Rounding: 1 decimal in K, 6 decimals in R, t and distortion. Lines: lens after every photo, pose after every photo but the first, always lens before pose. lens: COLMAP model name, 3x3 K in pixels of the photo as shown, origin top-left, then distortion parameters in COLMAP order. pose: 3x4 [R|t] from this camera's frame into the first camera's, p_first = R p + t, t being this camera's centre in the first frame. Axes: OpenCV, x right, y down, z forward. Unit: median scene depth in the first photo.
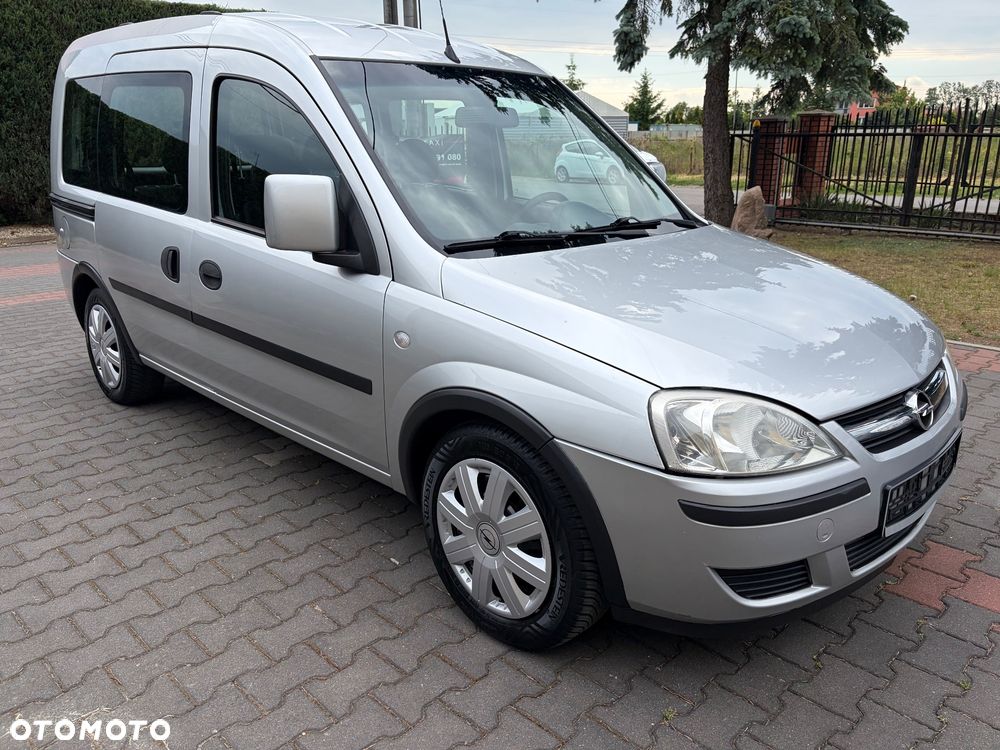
lens RADIAL K [[763.4, 0, 505.7], [0, 763.4, 373.0], [0, 0, 1]] dist [0.055762, -0.062214]
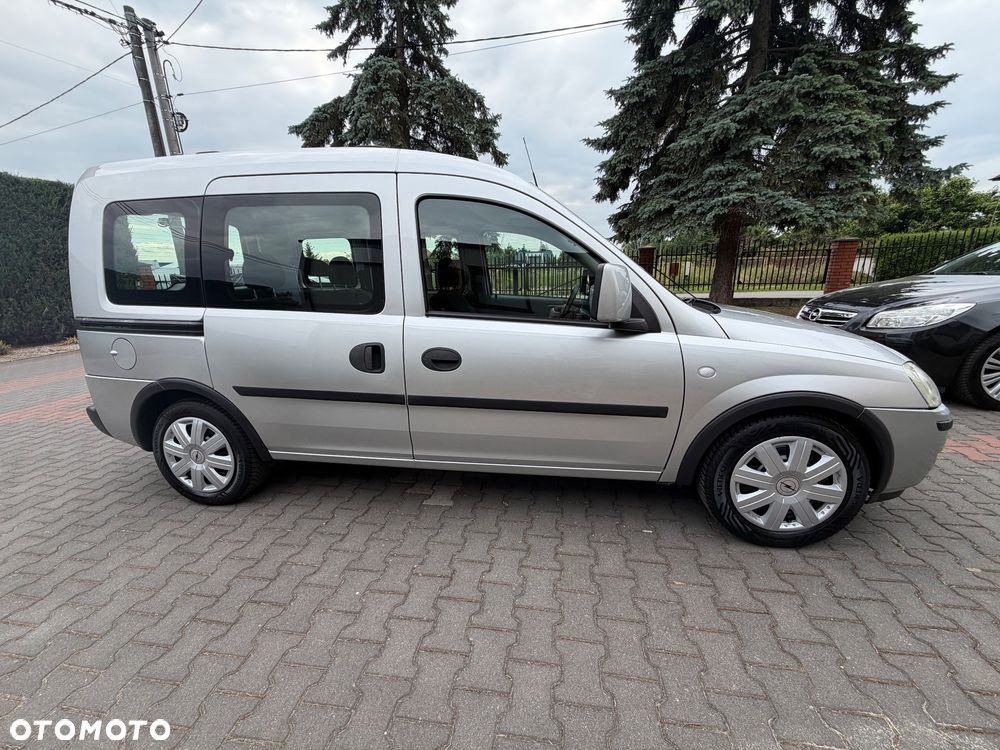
lens RADIAL K [[397.5, 0, 496.6], [0, 397.5, 373.9], [0, 0, 1]] dist [-0.000859, 0.000330]
pose [[0.814725, -0.163796, 0.556232, -0.751967], [0.196107, 0.980581, 0.001514, -0.102569], [-0.545678, 0.107847, 0.831026, 0.508827]]
